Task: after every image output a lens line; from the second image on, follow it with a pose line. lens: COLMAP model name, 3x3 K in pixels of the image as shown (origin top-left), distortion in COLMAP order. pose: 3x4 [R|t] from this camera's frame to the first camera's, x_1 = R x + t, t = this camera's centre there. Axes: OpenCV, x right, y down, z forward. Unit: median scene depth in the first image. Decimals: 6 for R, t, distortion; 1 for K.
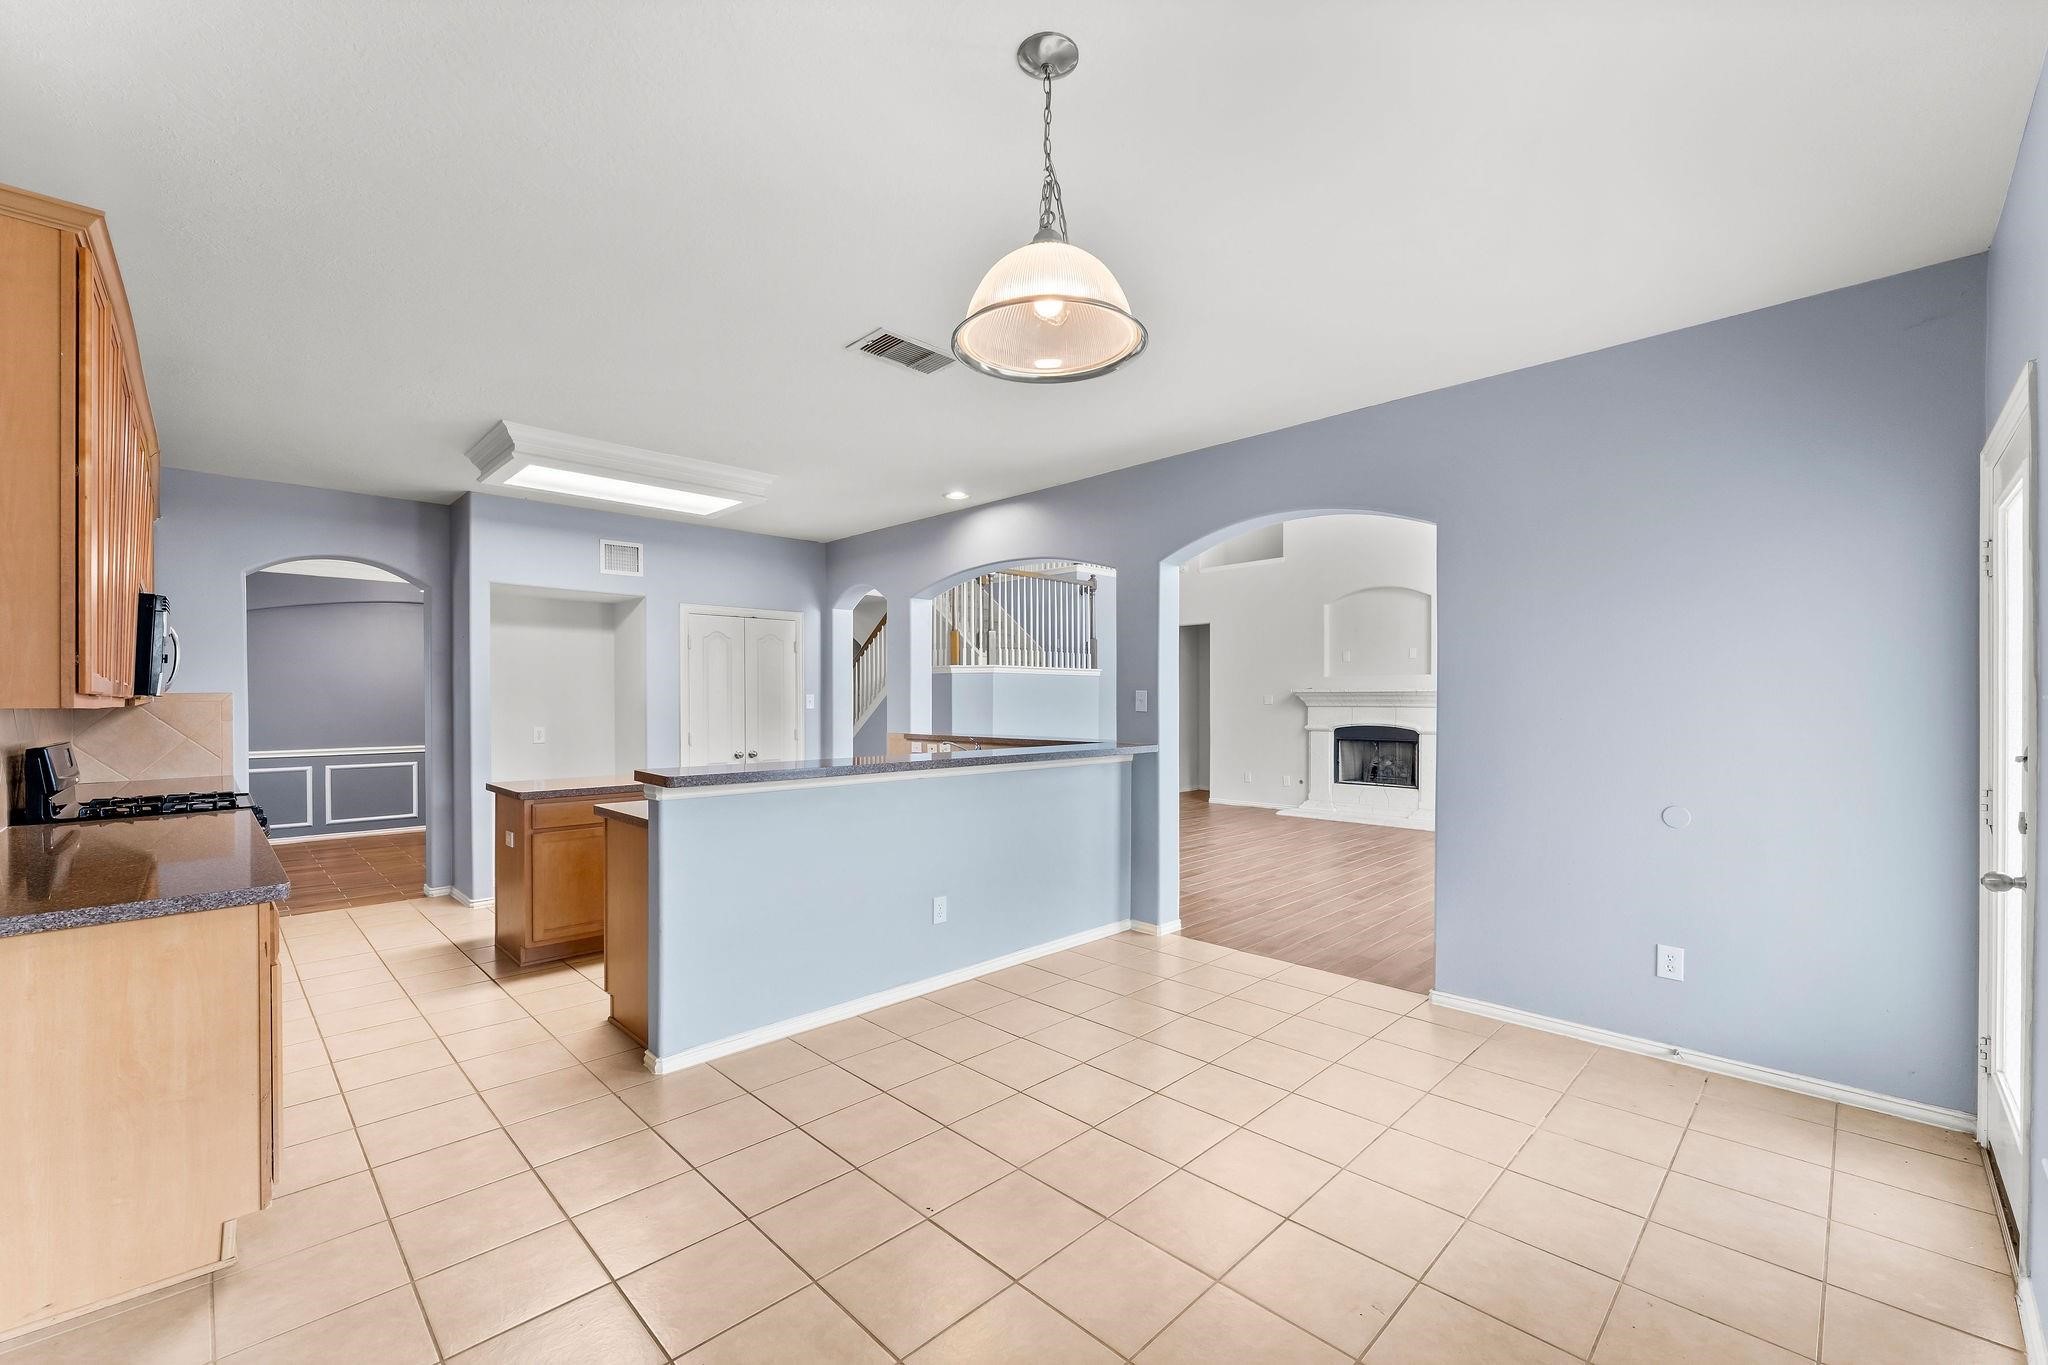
lens RADIAL K [[825.4, 0, 1029.0], [0, 825.4, 699.7], [0, 0, 1]] dist [0.004484, 0.000473]
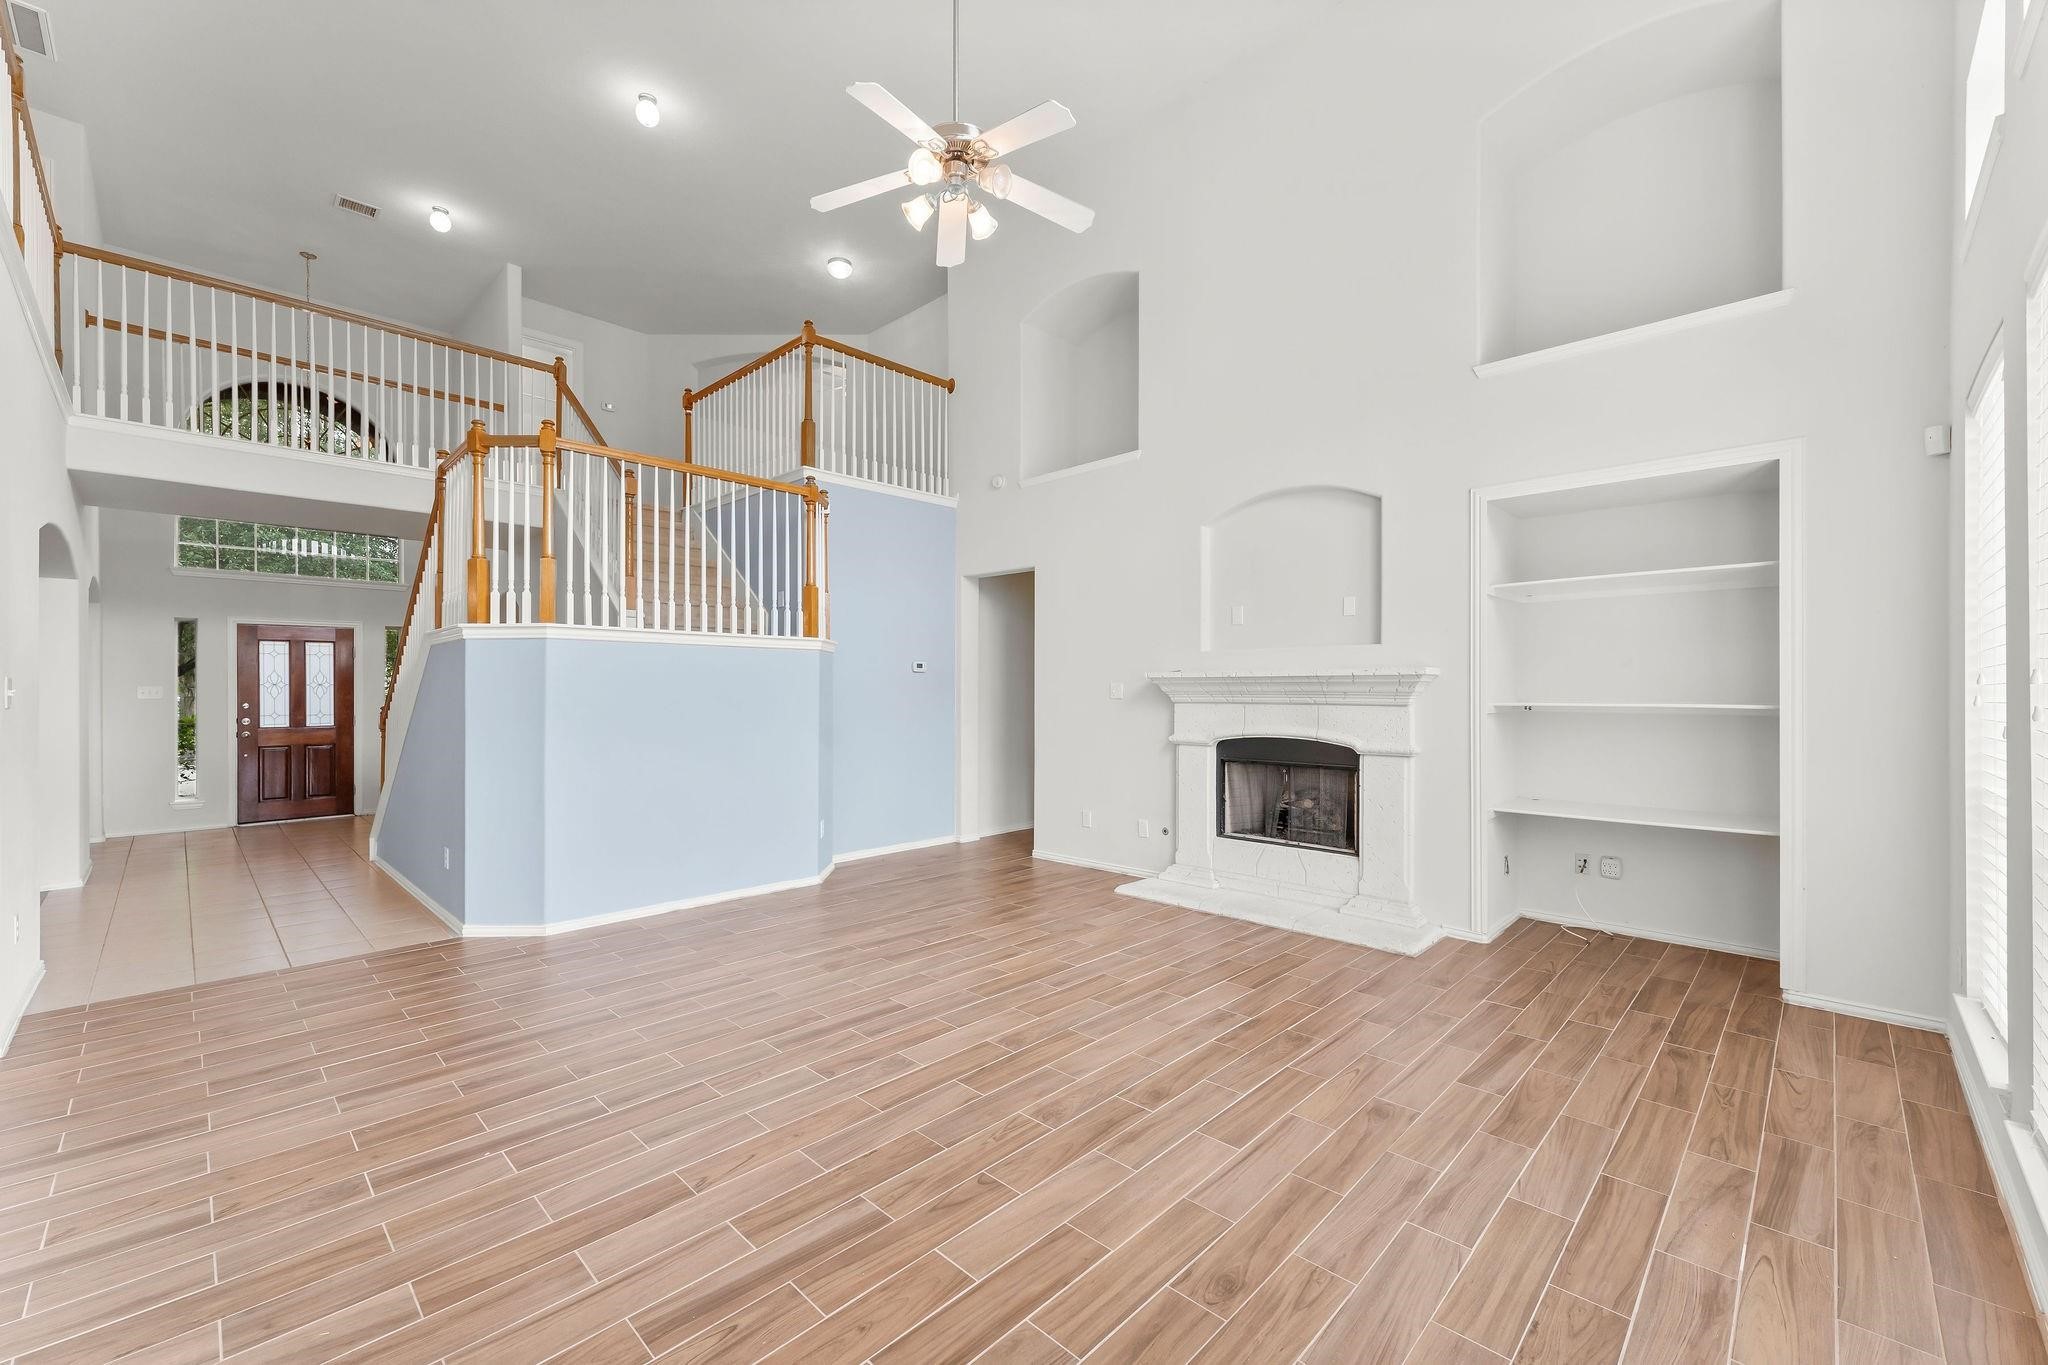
lens RADIAL K [[825.4, 0, 1019.4], [0, 825.4, 679.4], [0, 0, 1]] dist [0.004484, 0.000473]
pose [[0.999805, 0.001817, 0.019647, 0.221219], [-0.001578, 0.999925, -0.012167, -0.000897], [-0.019667, 0.012134, 0.999733, 0.428322]]
